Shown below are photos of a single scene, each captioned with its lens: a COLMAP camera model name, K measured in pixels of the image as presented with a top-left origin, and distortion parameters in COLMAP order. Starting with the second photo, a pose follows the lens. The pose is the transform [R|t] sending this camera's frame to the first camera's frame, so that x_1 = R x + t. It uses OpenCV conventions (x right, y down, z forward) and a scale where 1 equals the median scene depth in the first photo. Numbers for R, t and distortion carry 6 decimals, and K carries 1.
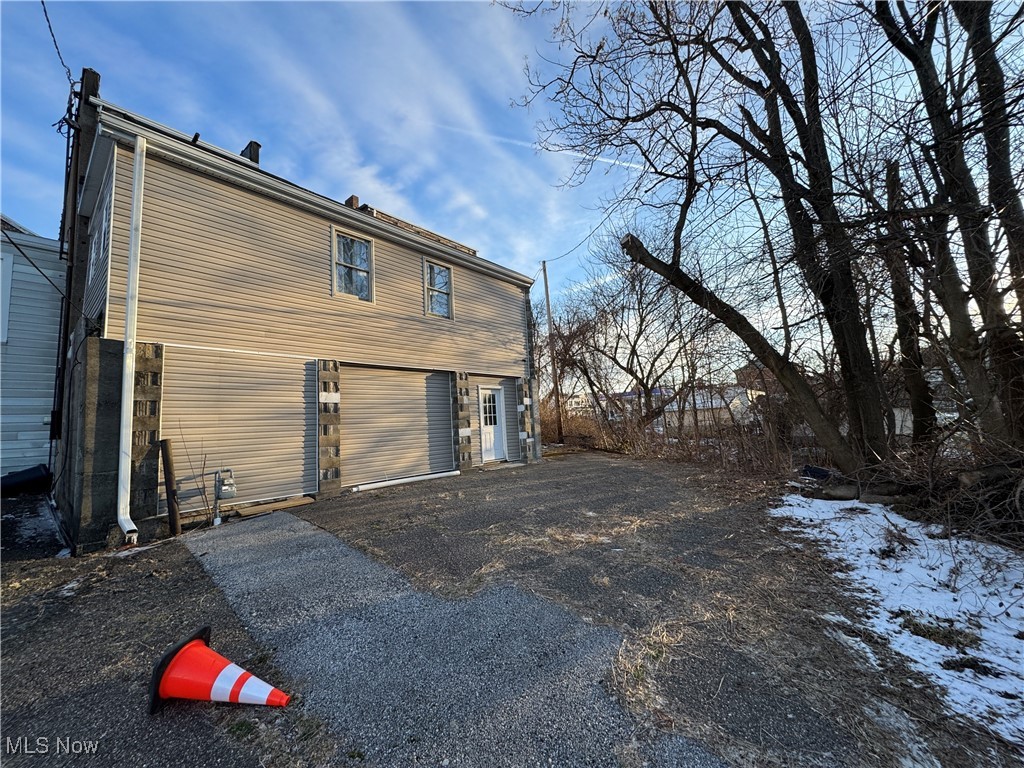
lens RADIAL K [[407.1, 0, 511.5], [0, 407.1, 383.0], [0, 0, 1]] dist [-0.001213, -0.000070]
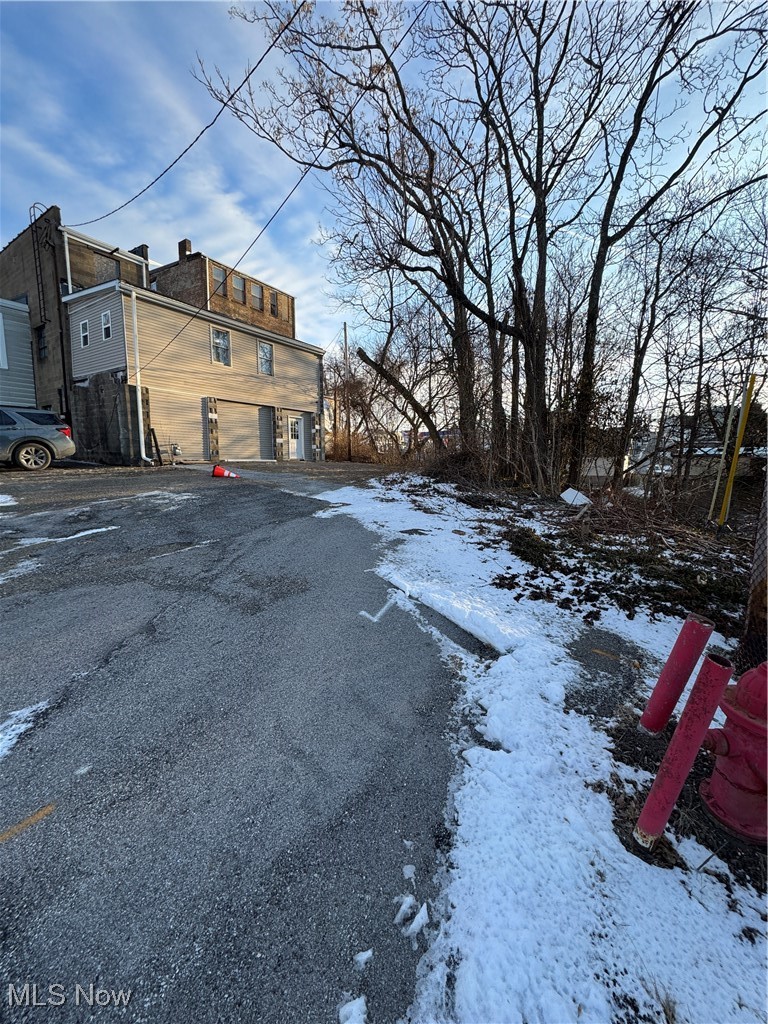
lens RADIAL K [[407.1, 0, 378.2], [0, 407.1, 508.8], [0, 0, 1]] dist [-0.001213, -0.000070]
pose [[0.991819, 0.044105, 0.119793, 0.129279], [-0.069009, 0.974725, 0.212484, -0.002259], [-0.107394, -0.219012, 0.969794, -0.969773]]
